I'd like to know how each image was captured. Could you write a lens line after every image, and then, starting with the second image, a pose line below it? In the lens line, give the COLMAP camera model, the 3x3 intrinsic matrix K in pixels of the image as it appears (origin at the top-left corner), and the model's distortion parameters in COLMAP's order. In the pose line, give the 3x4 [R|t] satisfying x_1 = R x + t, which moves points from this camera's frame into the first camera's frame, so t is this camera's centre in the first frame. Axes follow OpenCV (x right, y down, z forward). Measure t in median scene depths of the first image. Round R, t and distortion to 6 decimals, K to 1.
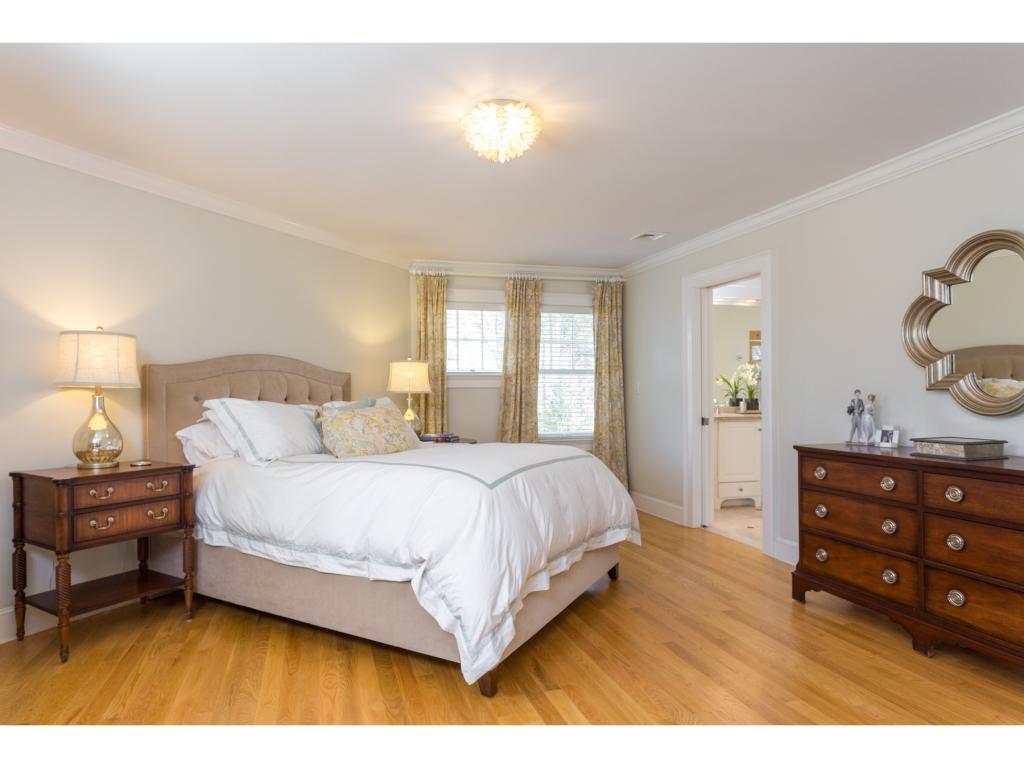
lens RADIAL K [[583.2, 0, 506.1], [0, 583.2, 385.1], [0, 0, 1]] dist [0.002414, -0.000385]
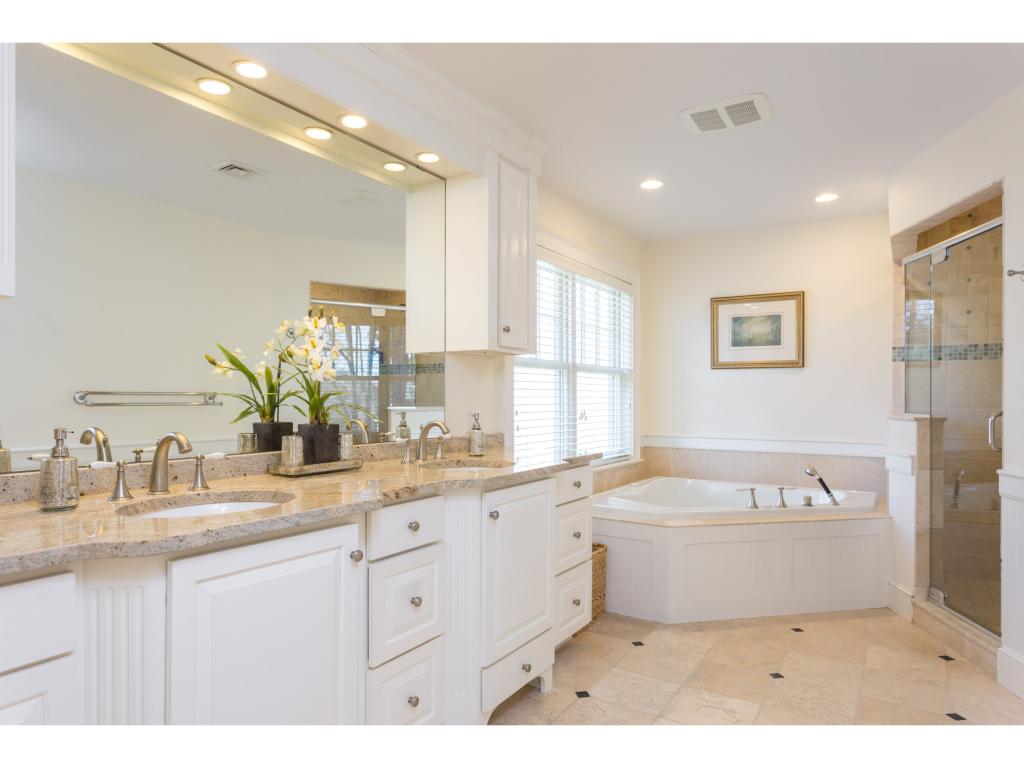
lens RADIAL K [[635.3, 0, 509.8], [0, 635.3, 387.9], [0, 0, 1]] dist [-0.000927, 0.000814]
pose [[0.756693, 0.016678, 0.653557, 0.268091], [-0.005299, 0.999798, -0.019378, 0.009758], [-0.653748, 0.011200, 0.756629, 0.659564]]
